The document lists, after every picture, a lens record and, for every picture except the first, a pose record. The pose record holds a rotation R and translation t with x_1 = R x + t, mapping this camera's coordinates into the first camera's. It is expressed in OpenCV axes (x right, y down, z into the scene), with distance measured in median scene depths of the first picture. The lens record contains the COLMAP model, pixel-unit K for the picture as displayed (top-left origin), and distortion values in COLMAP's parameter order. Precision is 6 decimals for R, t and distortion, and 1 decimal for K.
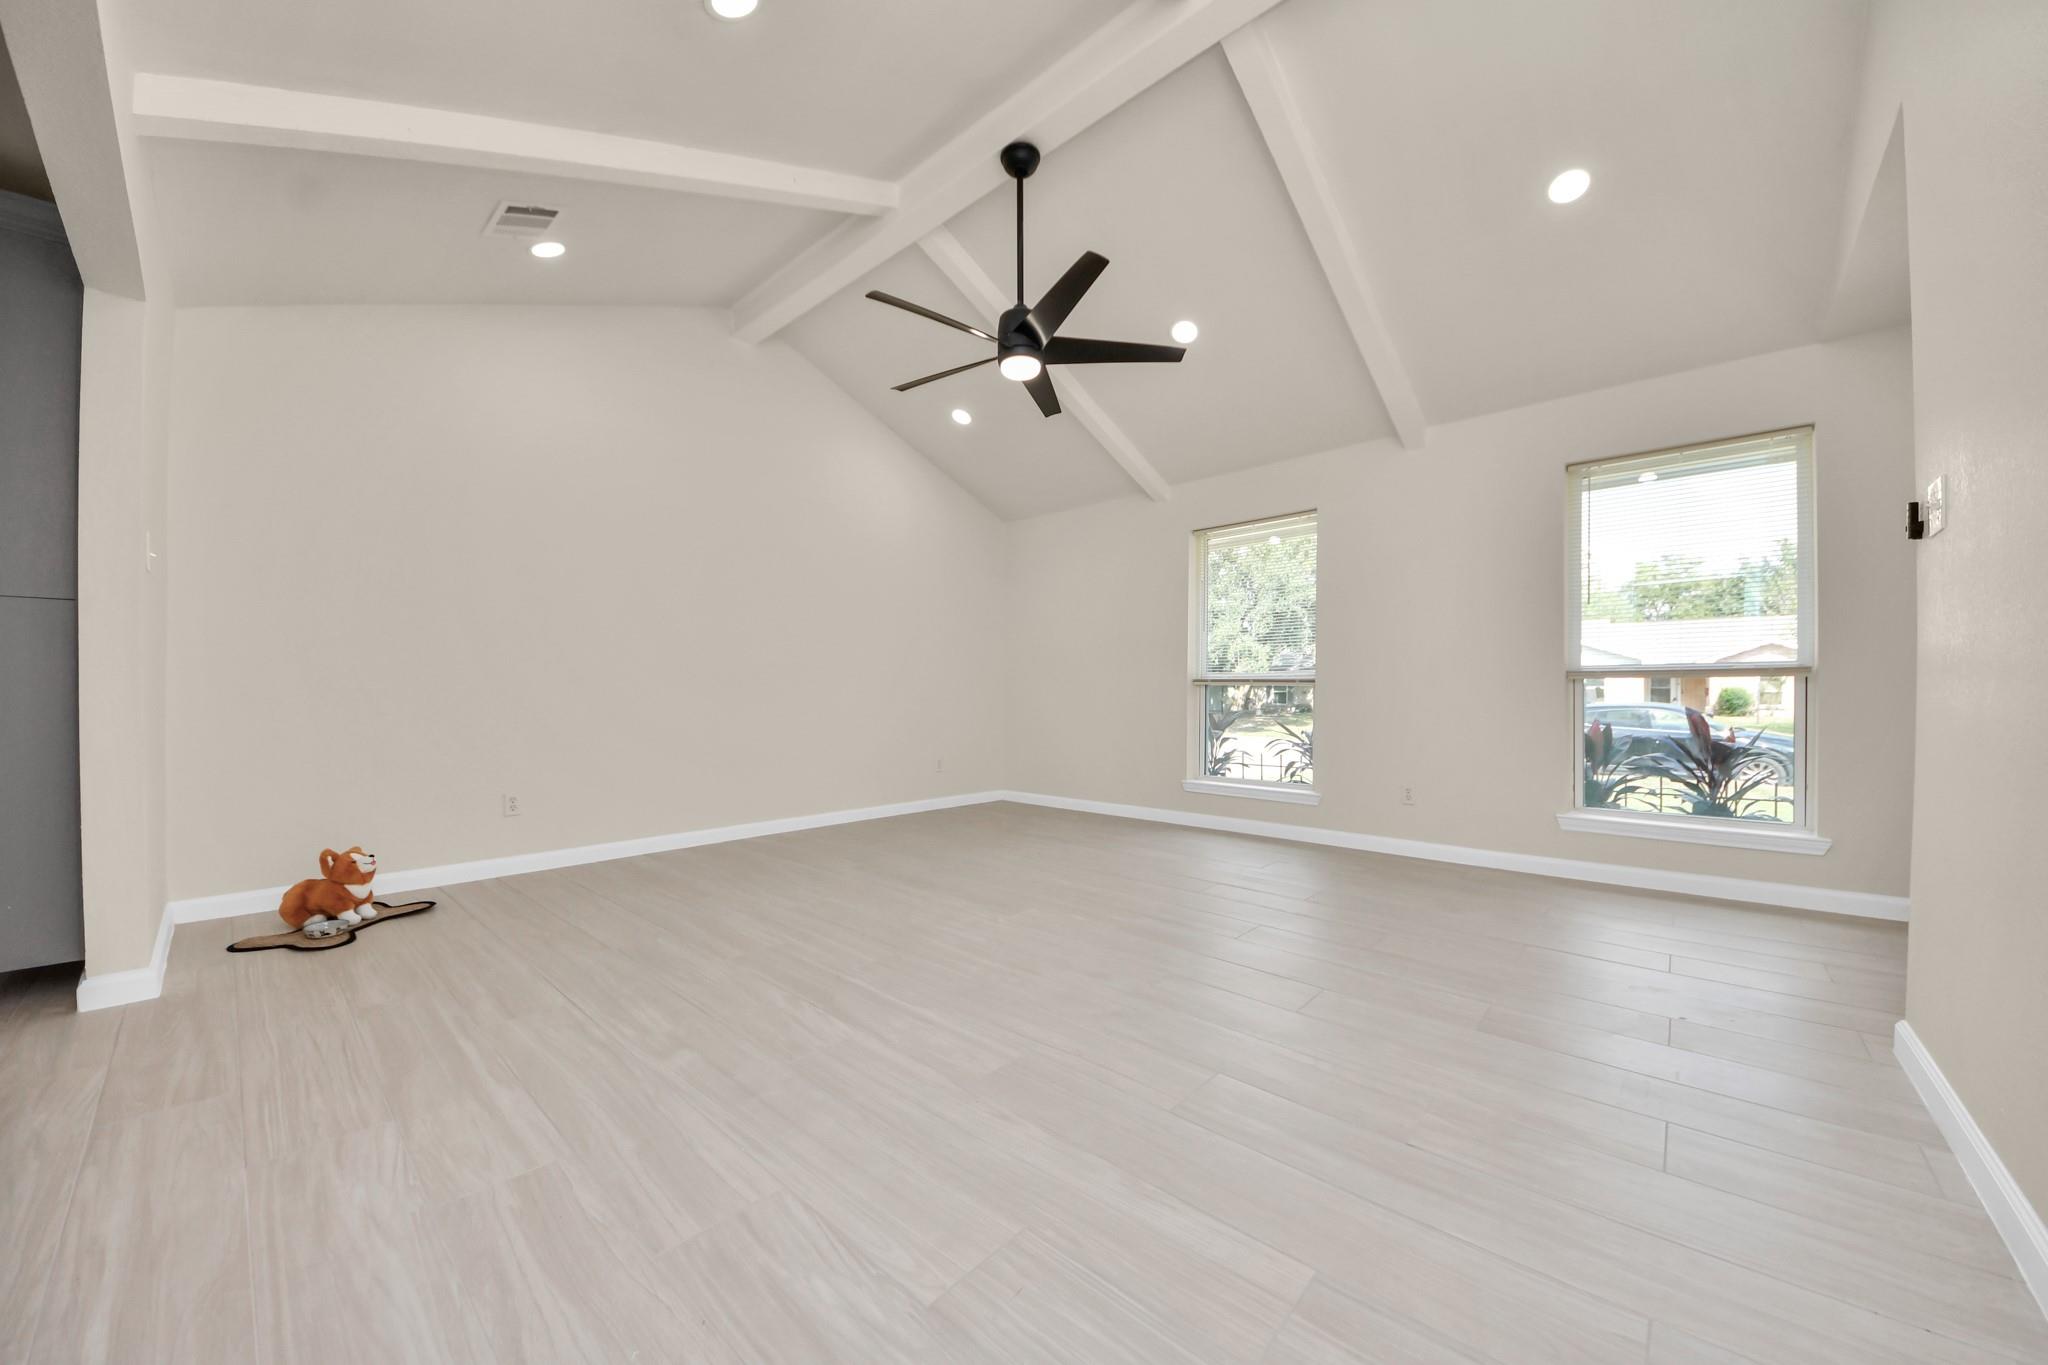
lens RADIAL K [[739.5, 0, 1024.0], [0, 739.5, 682.5], [0, 0, 1]] dist [0.000619, -0.002982]
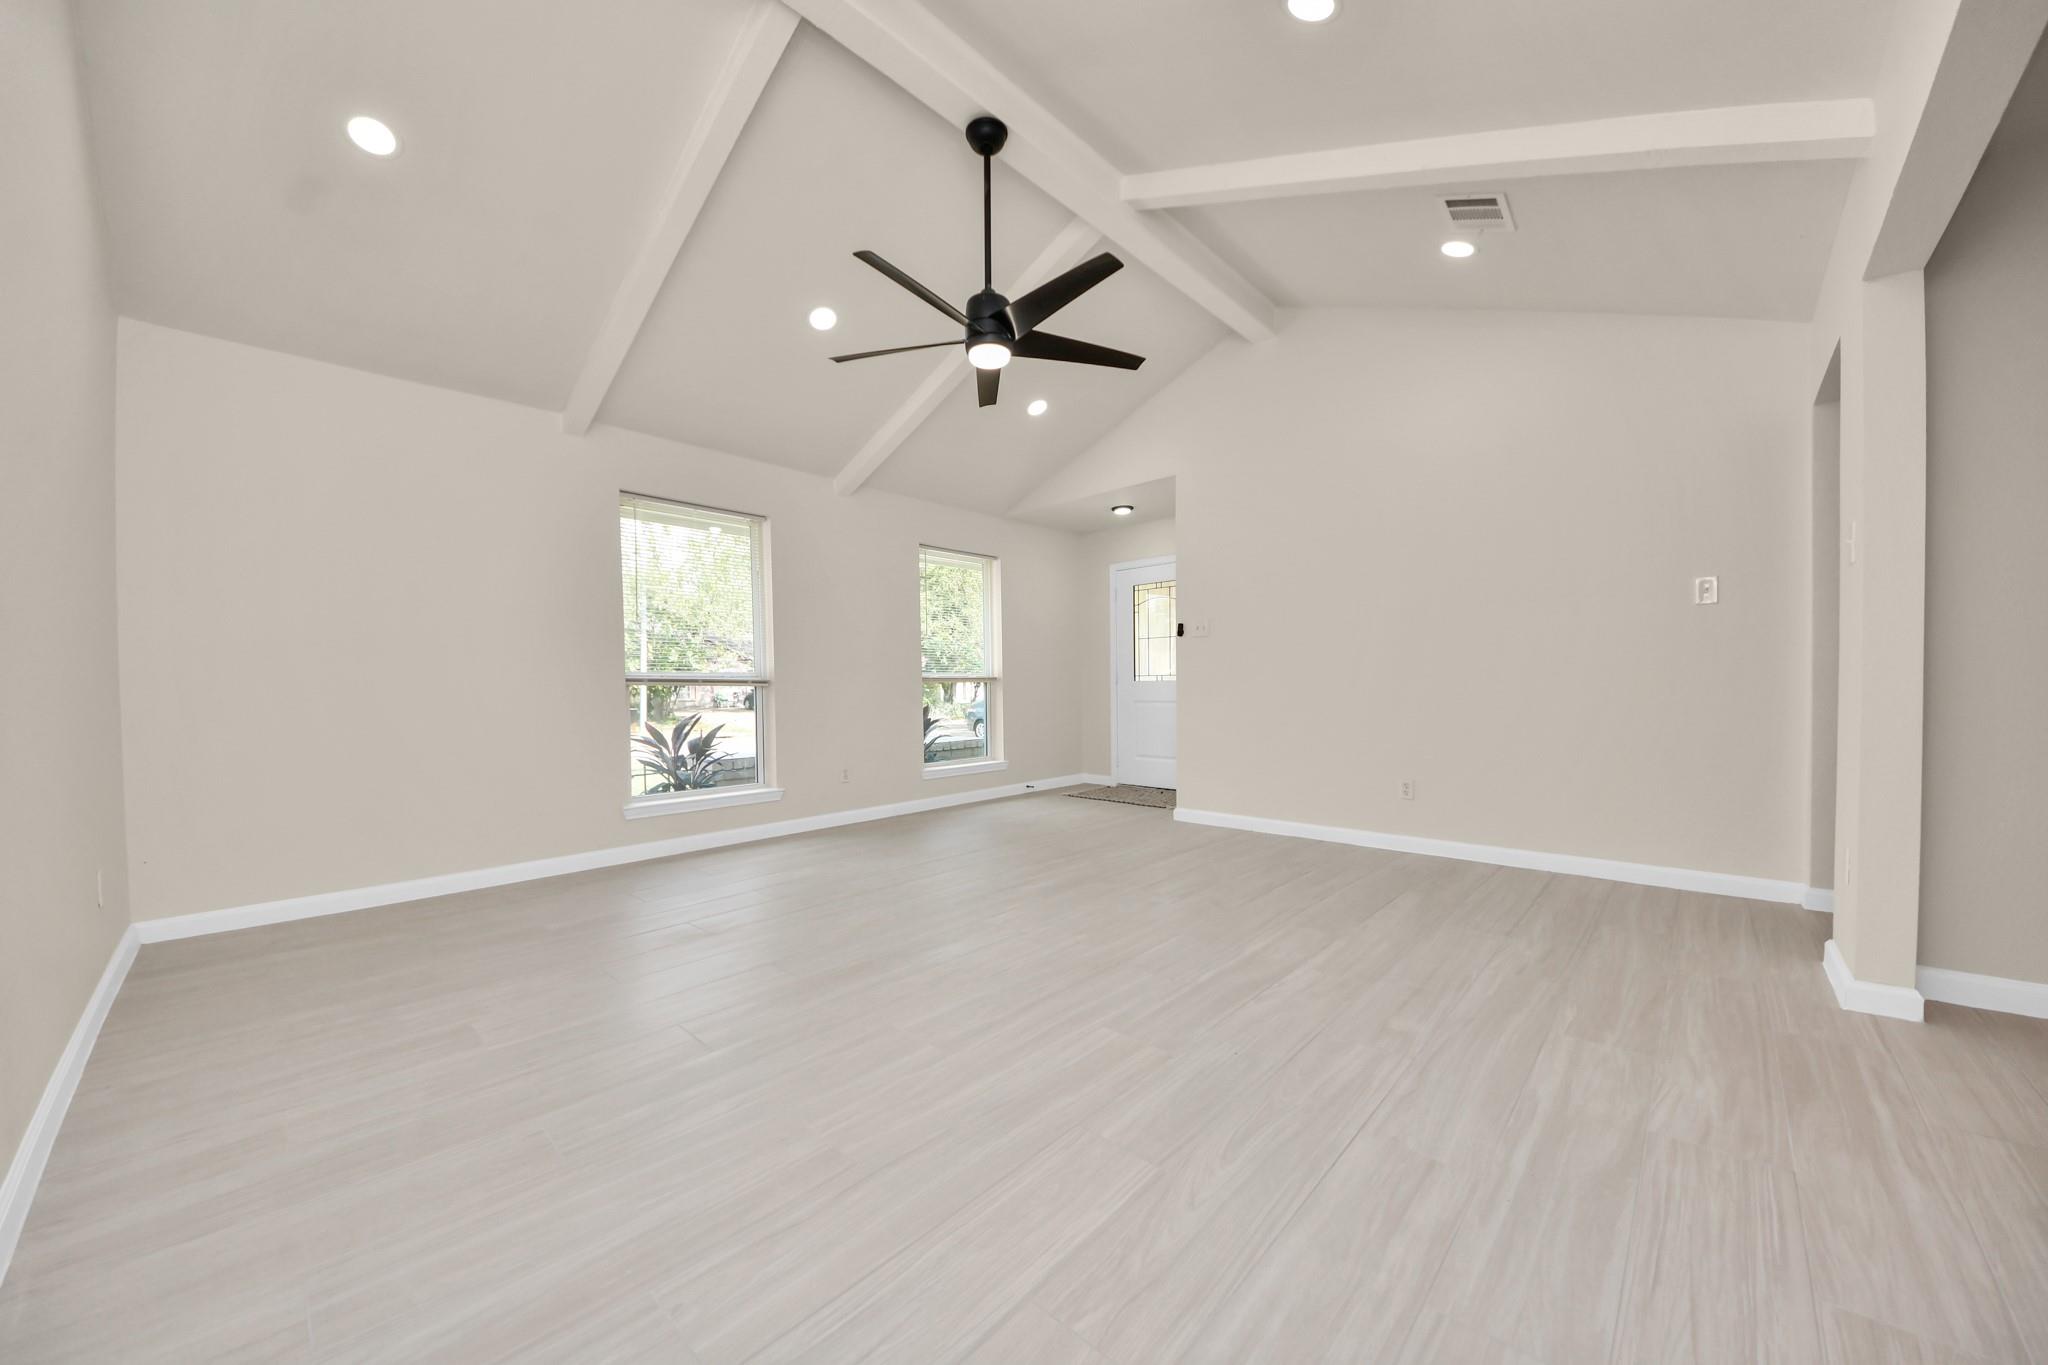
lens RADIAL K [[739.5, 0, 1024.0], [0, 739.5, 682.5], [0, 0, 1]] dist [0.000619, -0.002982]
pose [[0.008461, -0.001613, 0.999963, -1.604279], [-0.002597, 0.999995, 0.001635, -0.011060], [-0.999961, -0.002611, 0.008456, 1.585168]]
